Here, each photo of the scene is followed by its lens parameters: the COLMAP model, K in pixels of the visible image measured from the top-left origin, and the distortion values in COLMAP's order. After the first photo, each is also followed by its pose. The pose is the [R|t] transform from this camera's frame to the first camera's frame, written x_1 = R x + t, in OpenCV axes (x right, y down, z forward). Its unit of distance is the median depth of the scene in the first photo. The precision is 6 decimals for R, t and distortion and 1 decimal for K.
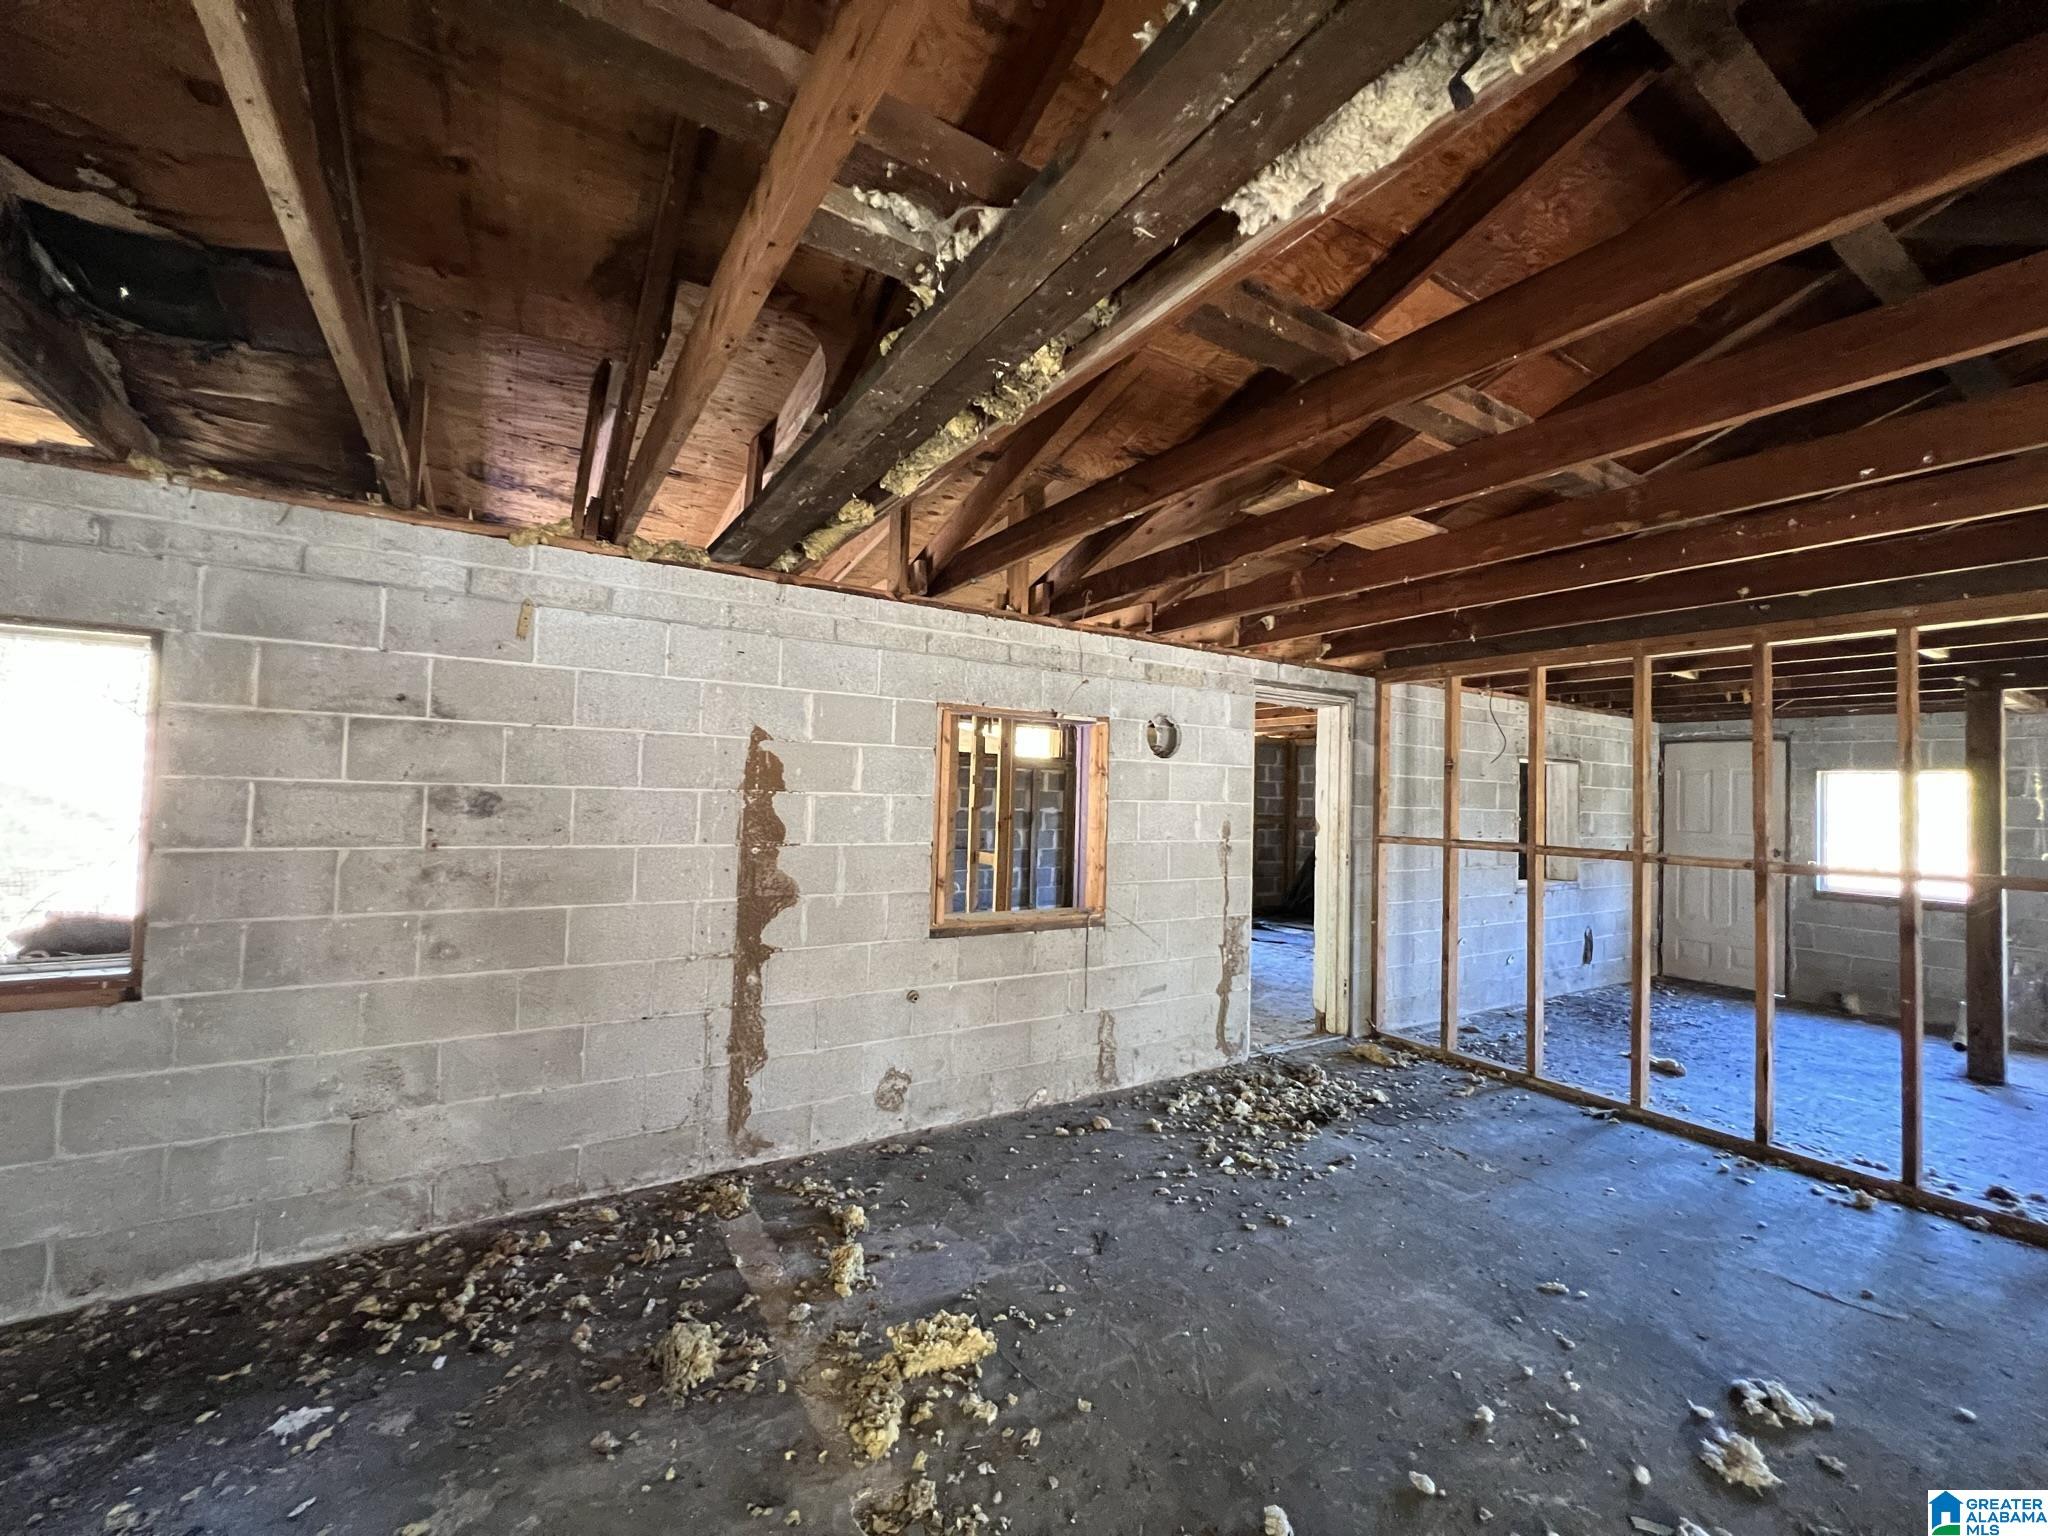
lens RADIAL K [[819.8, 0, 1020.9], [0, 819.8, 764.8], [0, 0, 1]] dist [0.000003, 0.000164]
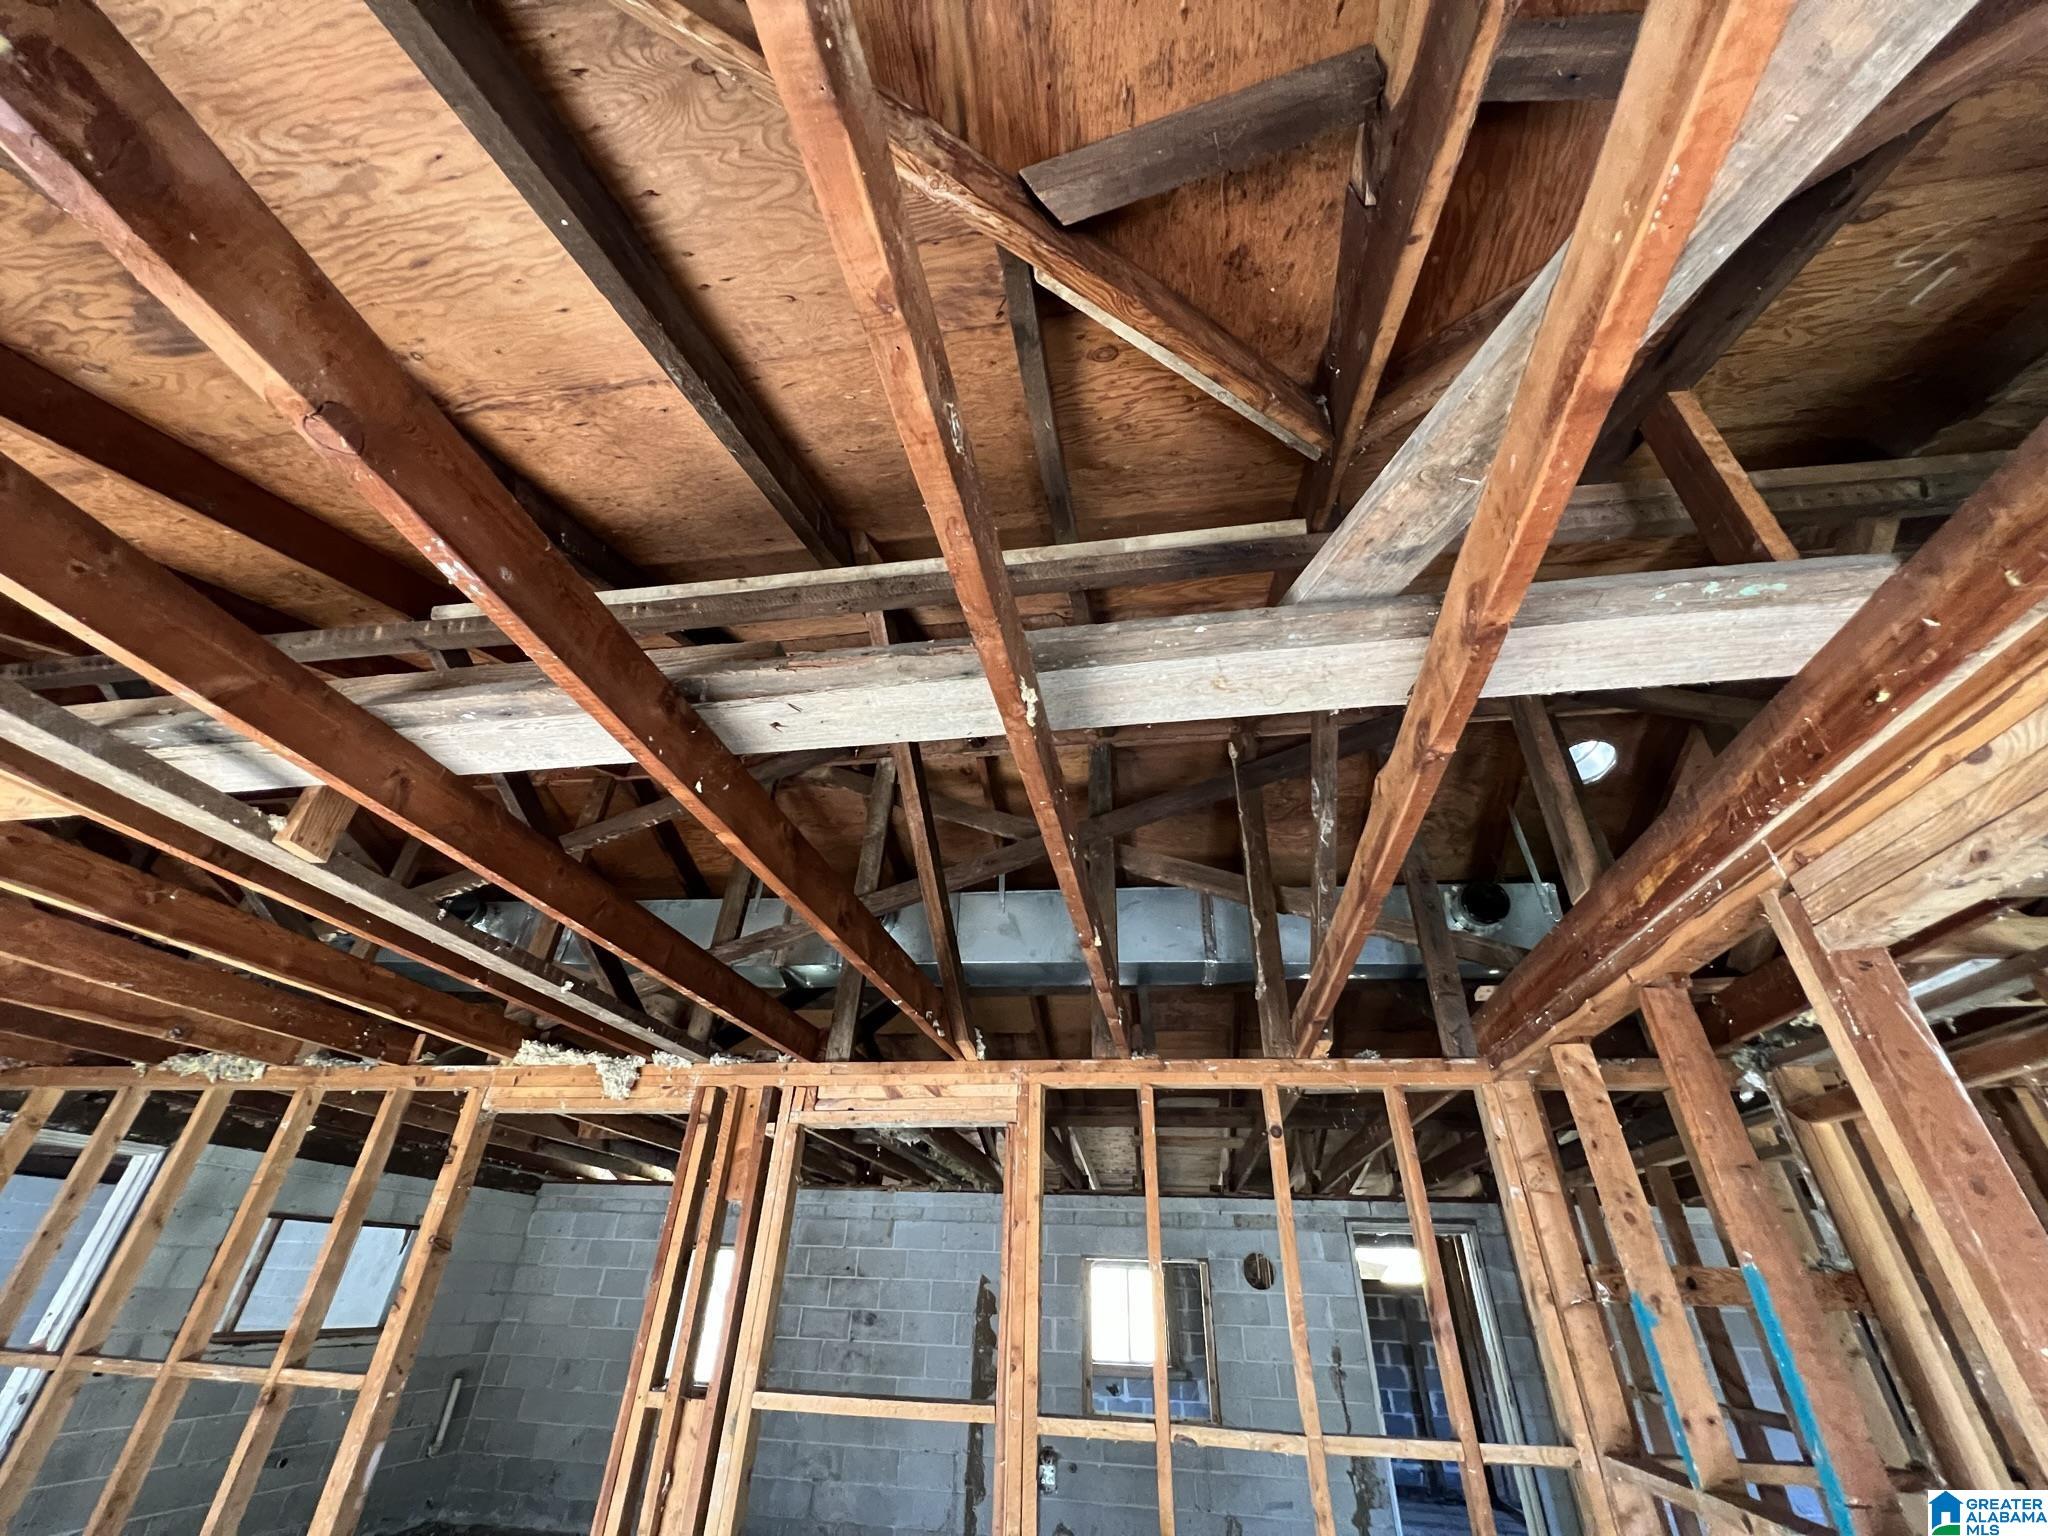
lens RADIAL K [[819.8, 0, 1016.4], [0, 819.8, 764.2], [0, 0, 1]] dist [0.000003, 0.000164]
pose [[0.750088, -0.362280, -0.553282, 1.697790], [0.010103, 0.842790, -0.538148, -0.026386], [0.661261, 0.398069, 0.635826, -0.941527]]
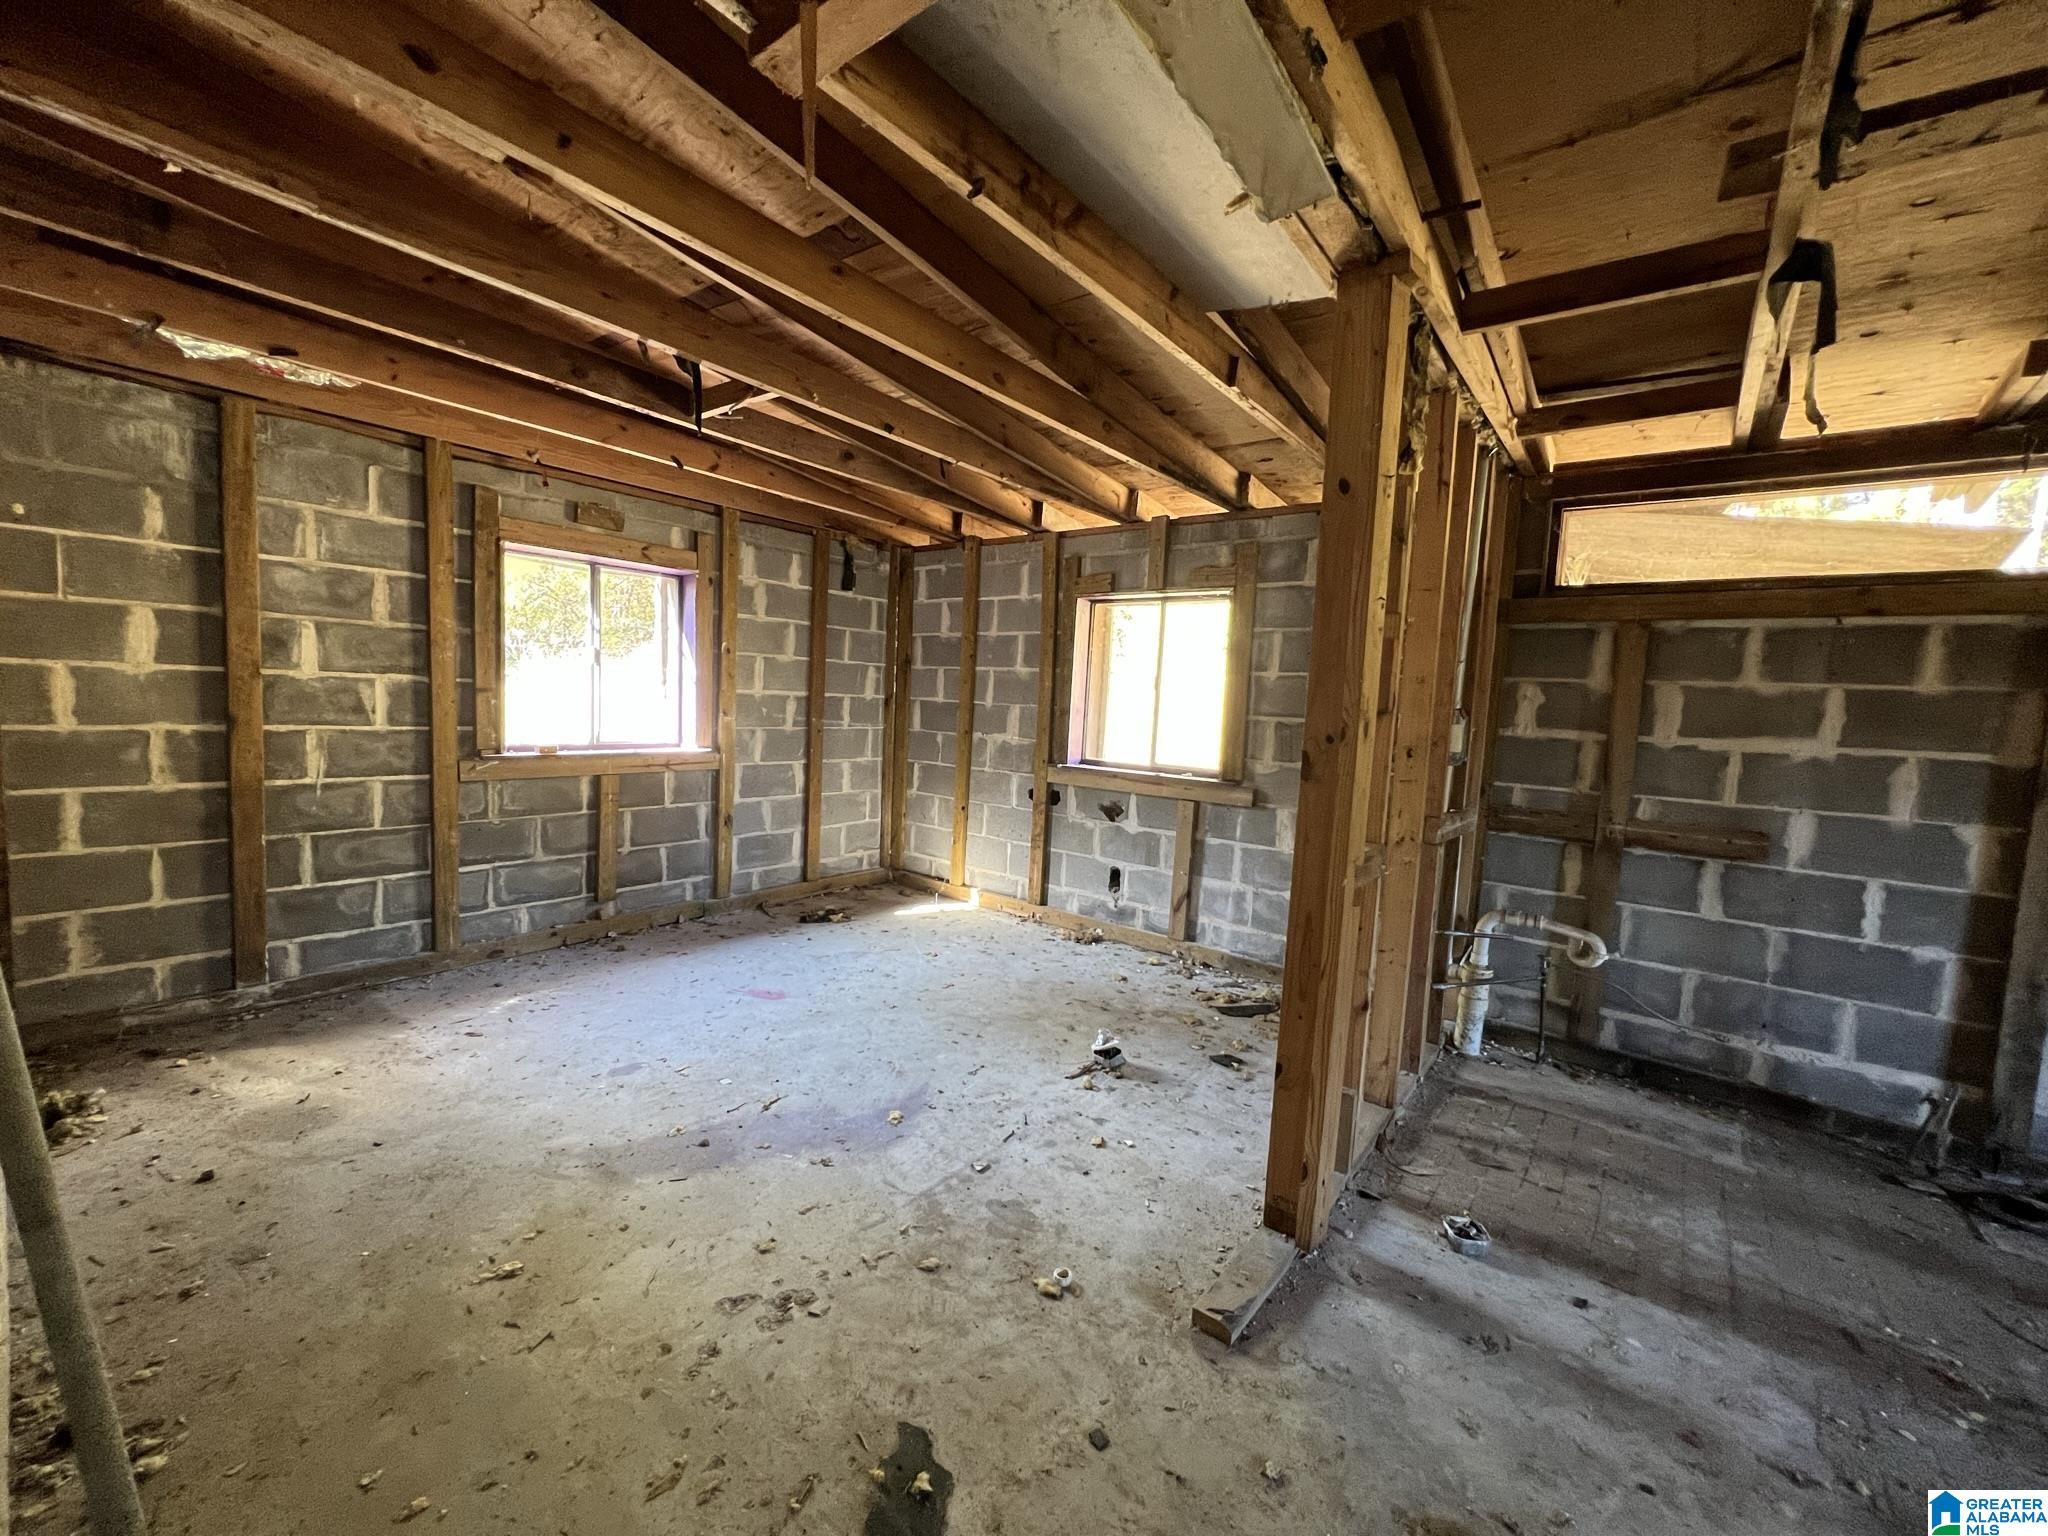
lens RADIAL K [[819.8, 0, 1017.3], [0, 819.8, 764.4], [0, 0, 1]] dist [0.000003, 0.000164]
pose [[0.326044, 0.063168, -0.943242, 0.591599], [-0.009013, 0.997927, 0.063715, 0.150063], [0.945311, -0.012273, 0.325938, 2.078943]]
